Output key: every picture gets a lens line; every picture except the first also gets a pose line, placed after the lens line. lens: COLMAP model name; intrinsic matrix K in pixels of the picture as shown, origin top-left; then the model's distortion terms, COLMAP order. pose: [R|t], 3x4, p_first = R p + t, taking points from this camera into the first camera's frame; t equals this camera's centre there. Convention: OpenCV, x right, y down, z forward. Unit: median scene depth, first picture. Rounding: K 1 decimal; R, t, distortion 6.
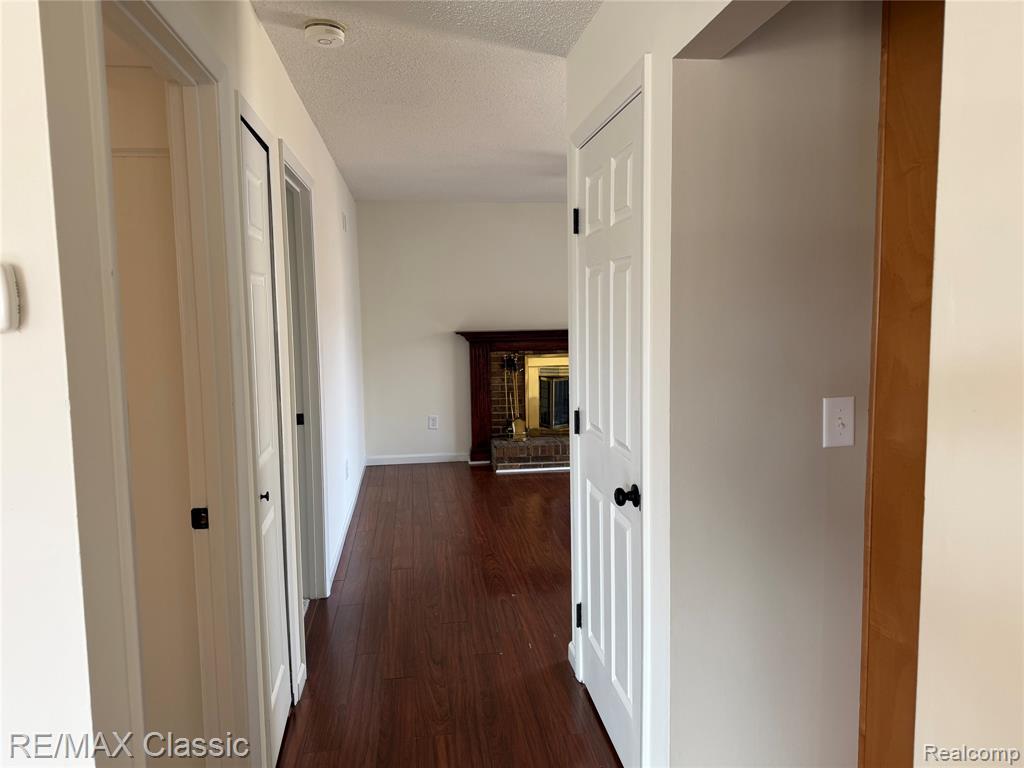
lens RADIAL K [[720.6, 0, 512.5], [0, 720.6, 378.5], [0, 0, 1]] dist [0.033275, -0.005182]
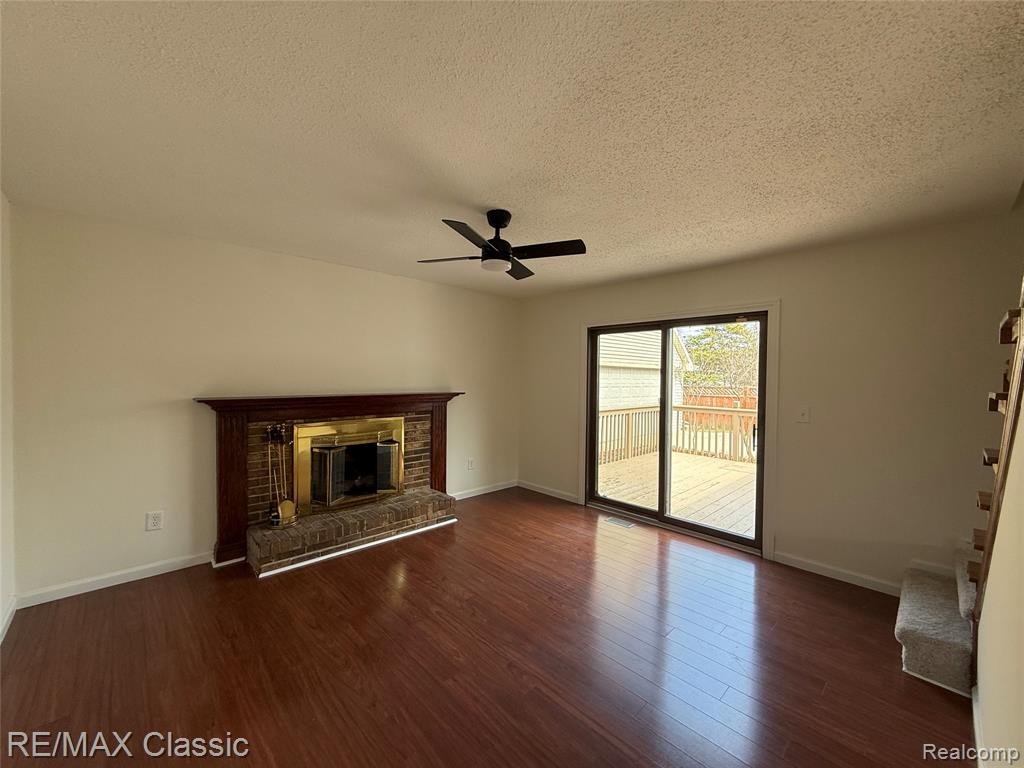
lens RADIAL K [[407.8, 0, 507.8], [0, 407.8, 382.4], [0, 0, 1]] dist [-0.000048, 0.000030]
pose [[0.817109, 0.014547, 0.576300, -0.057443], [0.038210, 0.996116, -0.079322, -0.034571], [-0.575215, 0.086835, 0.813380, 0.439945]]
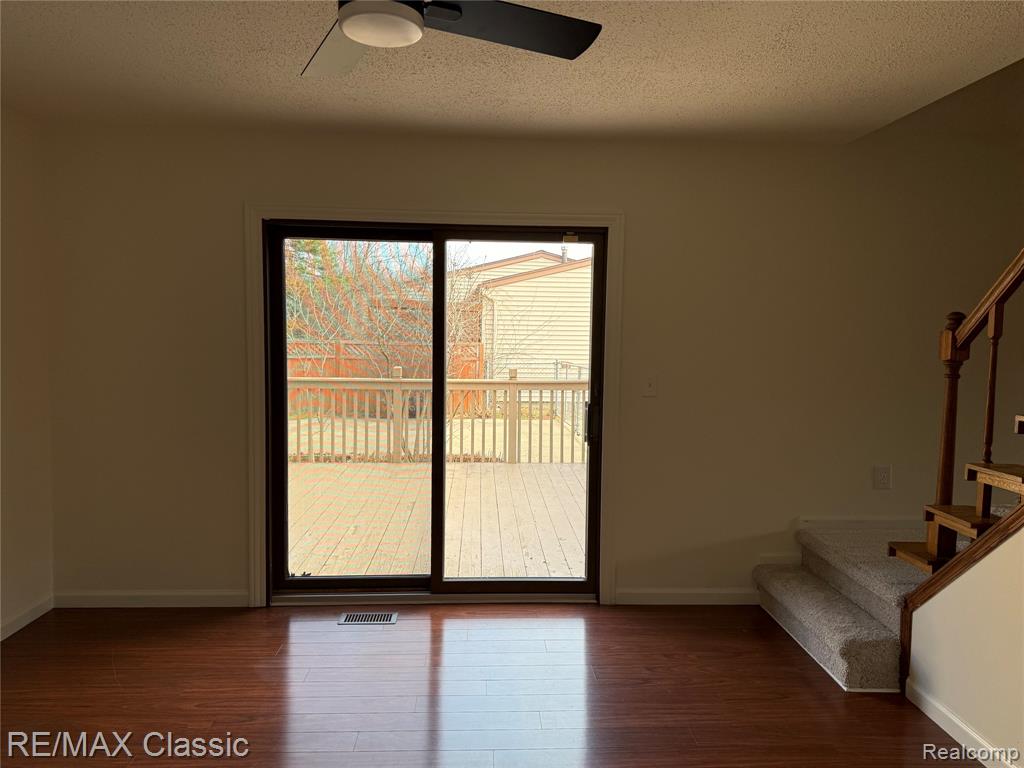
lens RADIAL K [[720.6, 0, 512.5], [0, 720.6, 378.5], [0, 0, 1]] dist [0.033275, -0.005182]
pose [[0.091155, -0.051085, 0.994526, -0.089966], [0.090573, 0.994969, 0.042806, -0.060588], [-0.991709, 0.086175, 0.095324, 0.672212]]
